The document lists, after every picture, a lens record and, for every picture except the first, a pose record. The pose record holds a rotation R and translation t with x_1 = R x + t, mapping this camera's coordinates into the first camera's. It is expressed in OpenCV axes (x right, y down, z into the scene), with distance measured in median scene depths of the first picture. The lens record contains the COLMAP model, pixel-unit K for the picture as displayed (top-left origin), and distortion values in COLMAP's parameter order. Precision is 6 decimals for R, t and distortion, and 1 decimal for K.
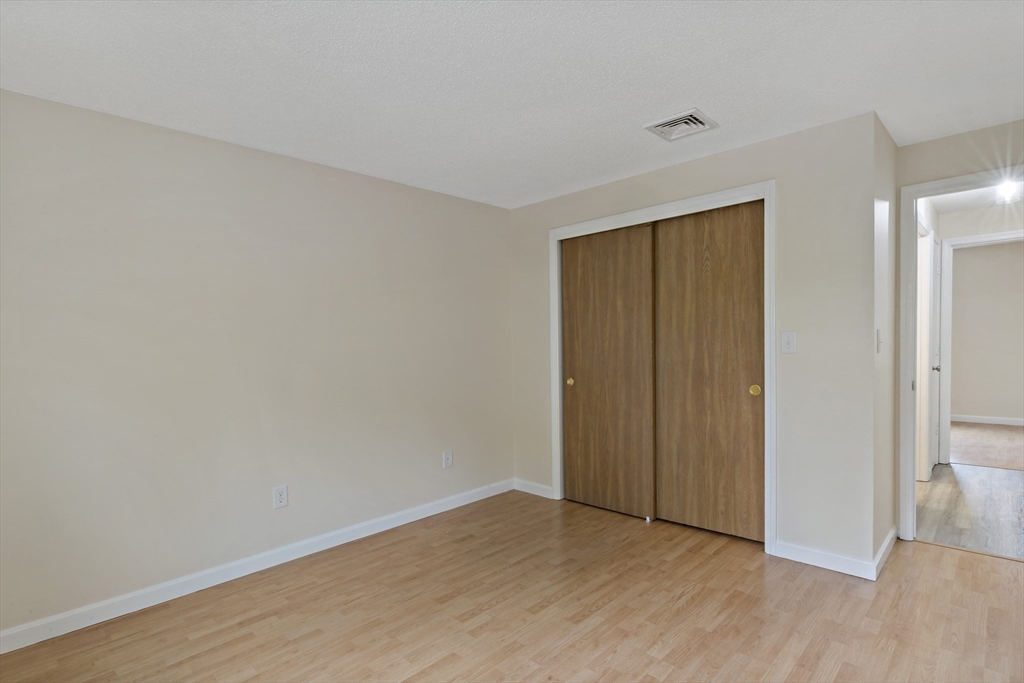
lens RADIAL K [[511.5, 0, 516.9], [0, 511.5, 350.7], [0, 0, 1]] dist [0.004893, 0.000611]
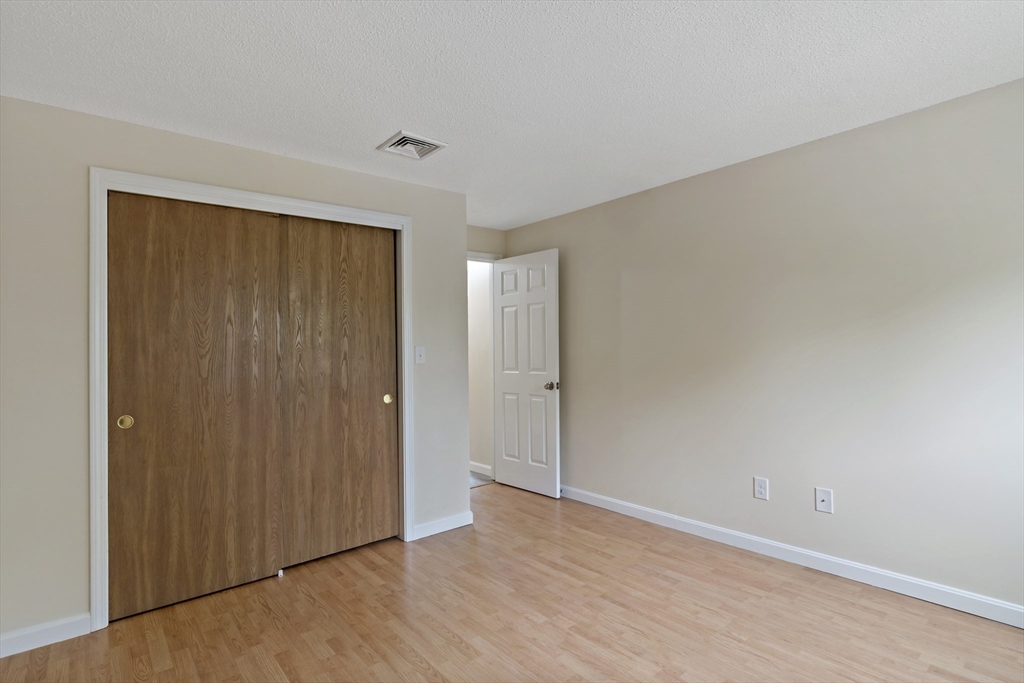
lens RADIAL K [[511.5, 0, 515.8], [0, 511.5, 345.0], [0, 0, 1]] dist [0.004893, 0.000611]
pose [[0.117921, 0.024097, 0.992731, -0.550906], [0.033570, 0.999037, -0.028237, 0.001360], [-0.992455, 0.036655, 0.116999, 0.548873]]
